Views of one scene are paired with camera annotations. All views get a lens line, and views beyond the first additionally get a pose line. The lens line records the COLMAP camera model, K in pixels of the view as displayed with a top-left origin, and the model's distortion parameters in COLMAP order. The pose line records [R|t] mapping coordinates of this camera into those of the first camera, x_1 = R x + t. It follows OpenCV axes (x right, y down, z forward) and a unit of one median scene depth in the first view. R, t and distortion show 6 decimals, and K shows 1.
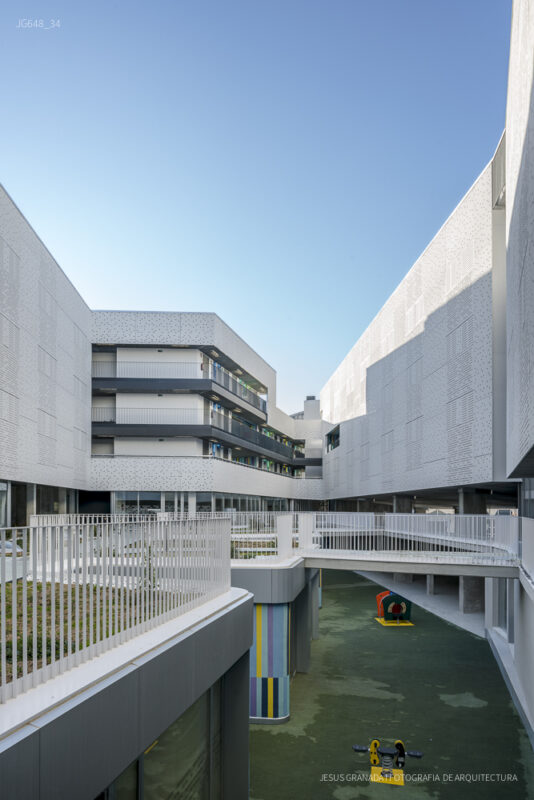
lens RADIAL K [[549.7, 0, 267.2], [0, 549.7, 511.1], [0, 0, 1]] dist [-0.002204, -0.001709]
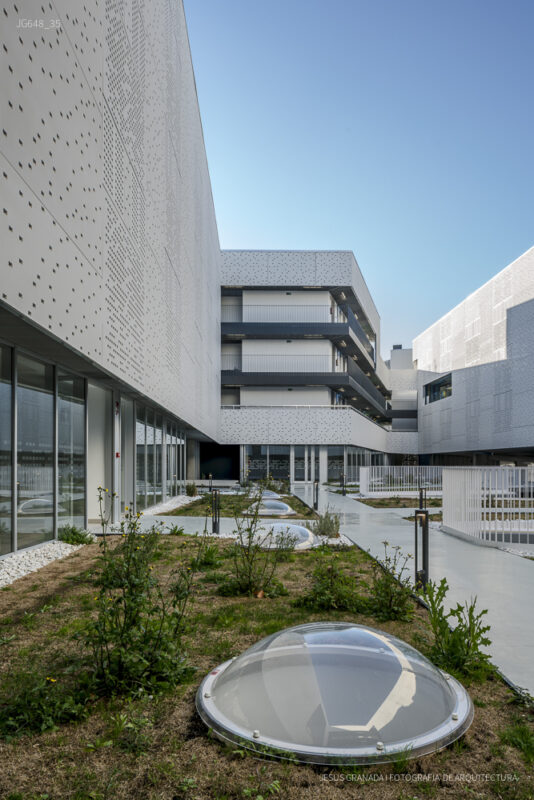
lens RADIAL K [[552.9, 0, 266.2], [0, 552.9, 466.9], [0, 0, 1]] dist [0.001952, -0.002472]
pose [[0.999104, -0.002275, -0.042265, -0.197114], [0.002295, 0.999997, 0.000414, 0.000859], [0.042264, -0.000511, 0.999106, 0.065750]]
